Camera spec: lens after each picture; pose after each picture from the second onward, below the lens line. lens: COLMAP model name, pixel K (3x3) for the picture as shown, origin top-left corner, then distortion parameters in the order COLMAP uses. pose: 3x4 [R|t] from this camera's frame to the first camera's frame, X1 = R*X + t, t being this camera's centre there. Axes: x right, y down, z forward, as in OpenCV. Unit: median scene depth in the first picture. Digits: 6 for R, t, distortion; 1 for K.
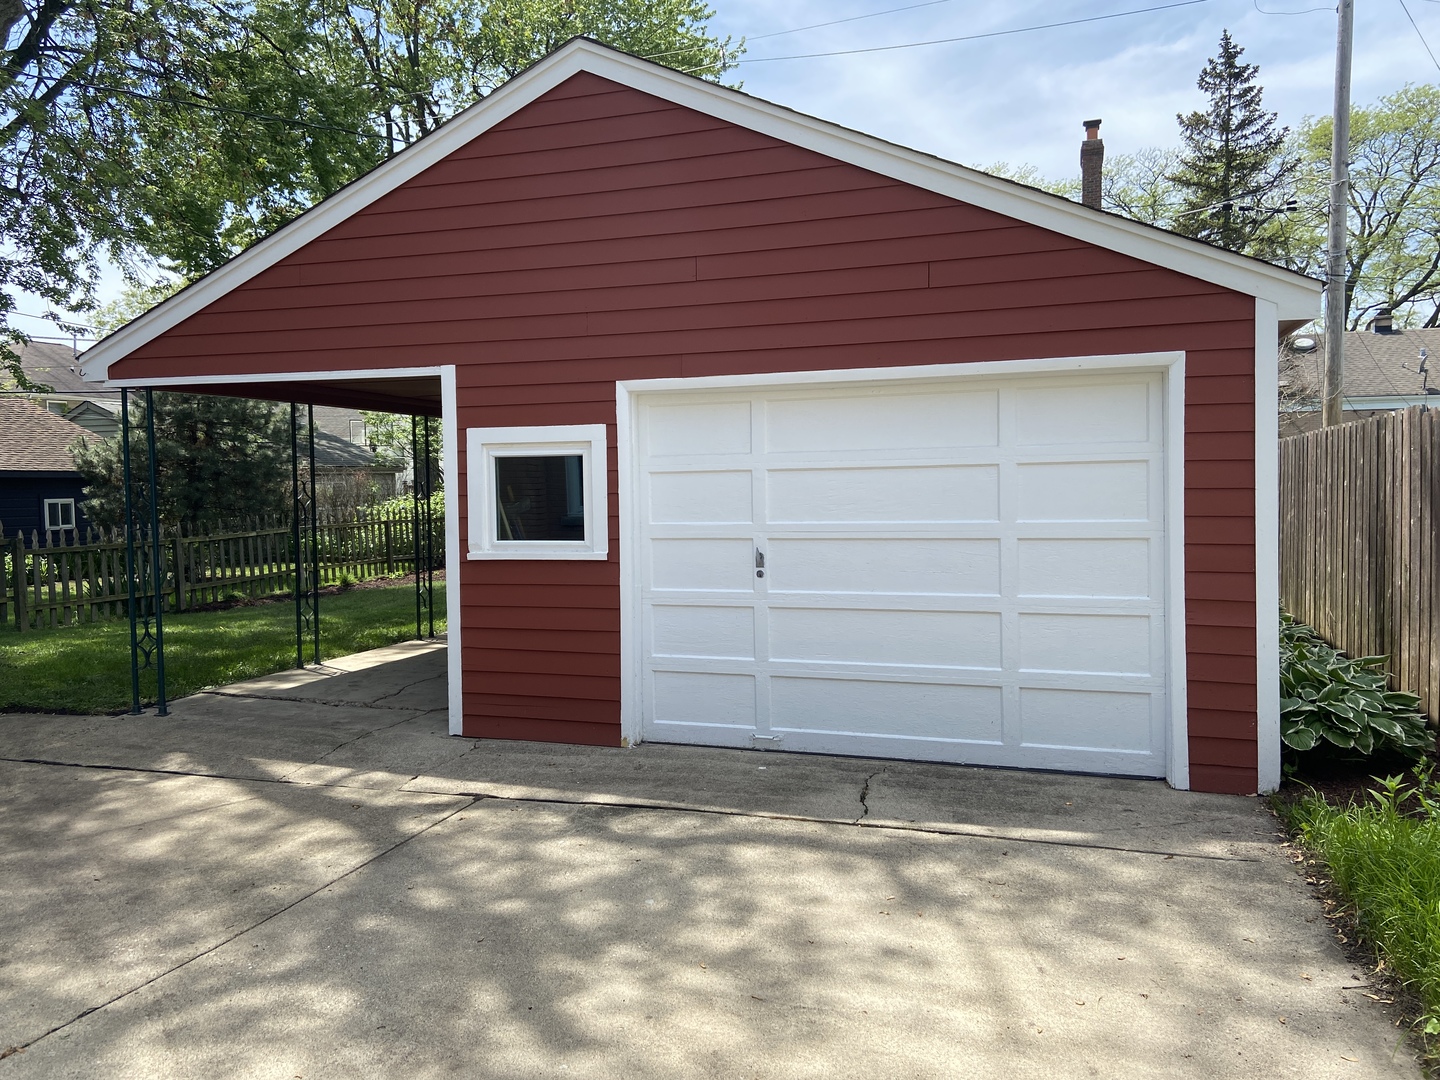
lens RADIAL K [[1077.6, 0, 715.4], [0, 1077.6, 525.3], [0, 0, 1]] dist [0.126855, -0.169492]
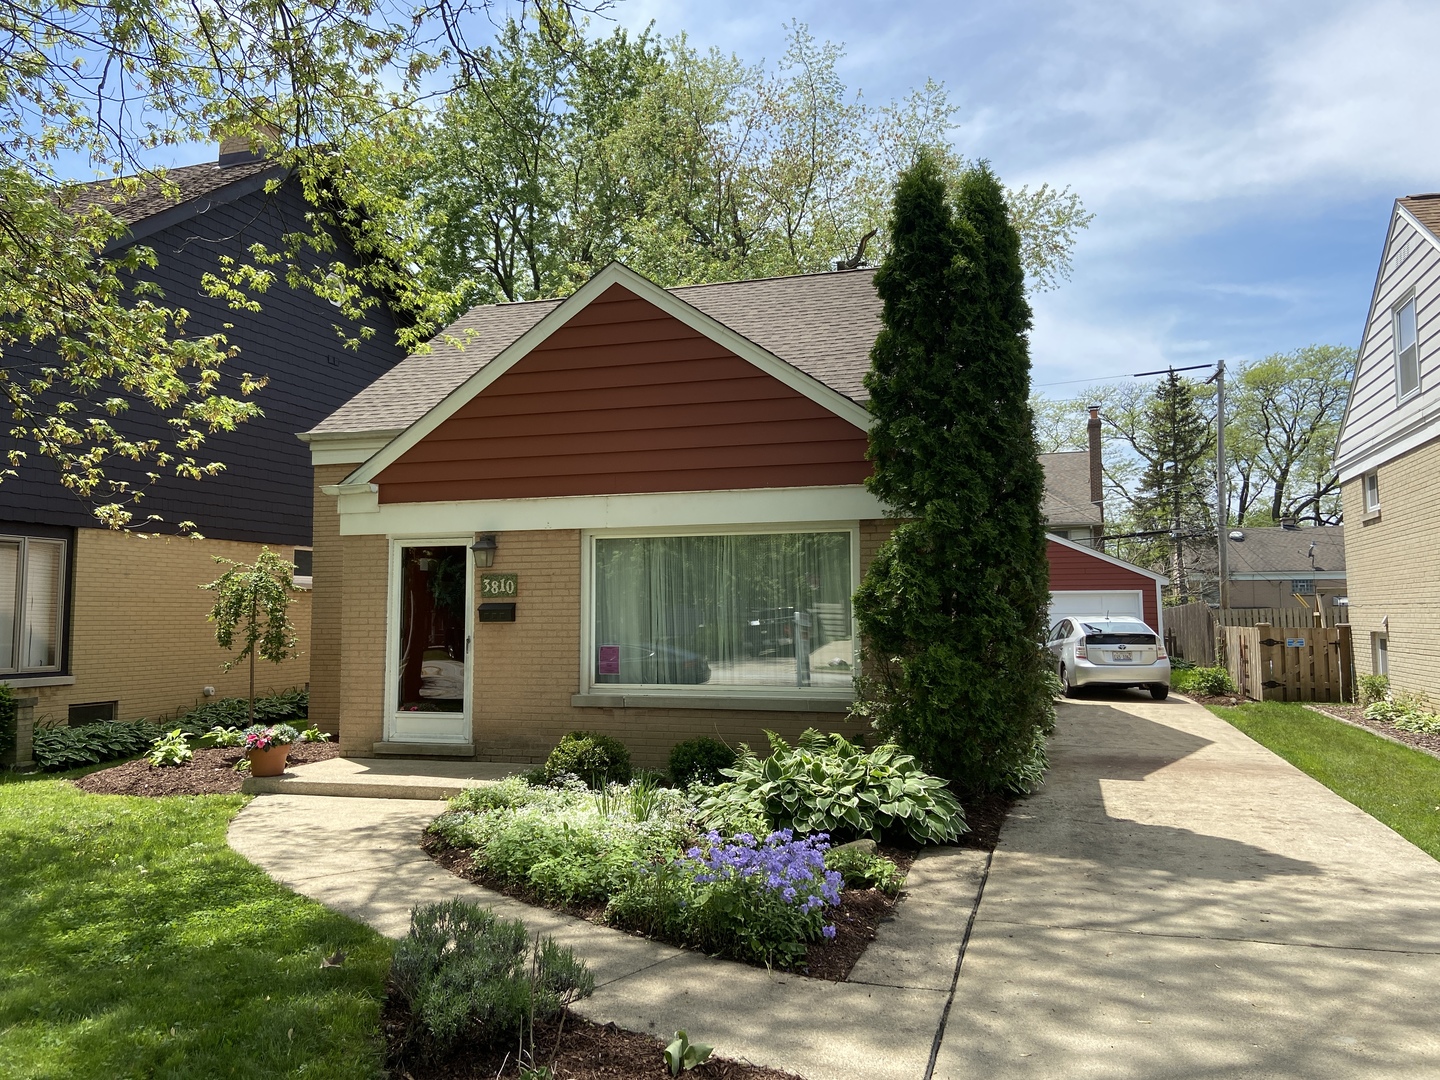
lens RADIAL K [[1077.6, 0, 715.4], [0, 1077.6, 525.3], [0, 0, 1]] dist [0.126855, -0.169492]
pose [[0.999904, 0.011960, 0.006999, -1.181980], [-0.010947, 0.991421, -0.130245, 0.164705], [-0.008497, 0.130156, 0.991457, -3.019516]]
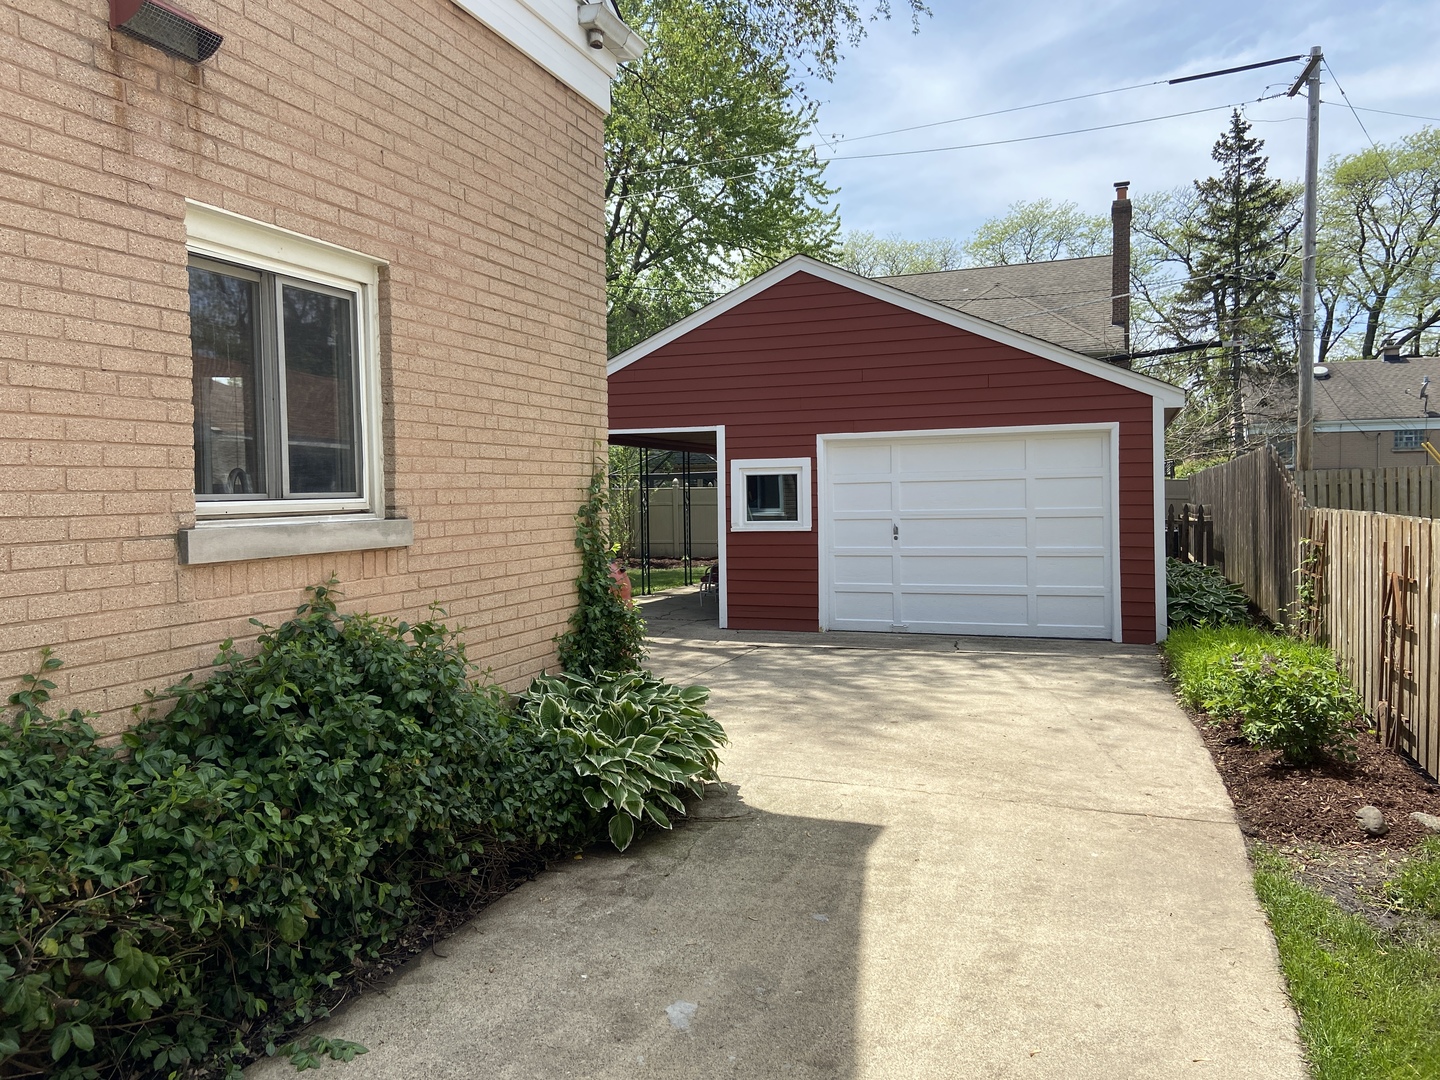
lens RADIAL K [[1077.6, 0, 715.4], [0, 1077.6, 525.3], [0, 0, 1]] dist [0.126855, -0.169492]
pose [[0.999179, 0.001276, -0.040505, -0.180665], [-0.001862, 0.999894, -0.014437, 0.047311], [0.040482, 0.014501, 0.999075, -0.814134]]
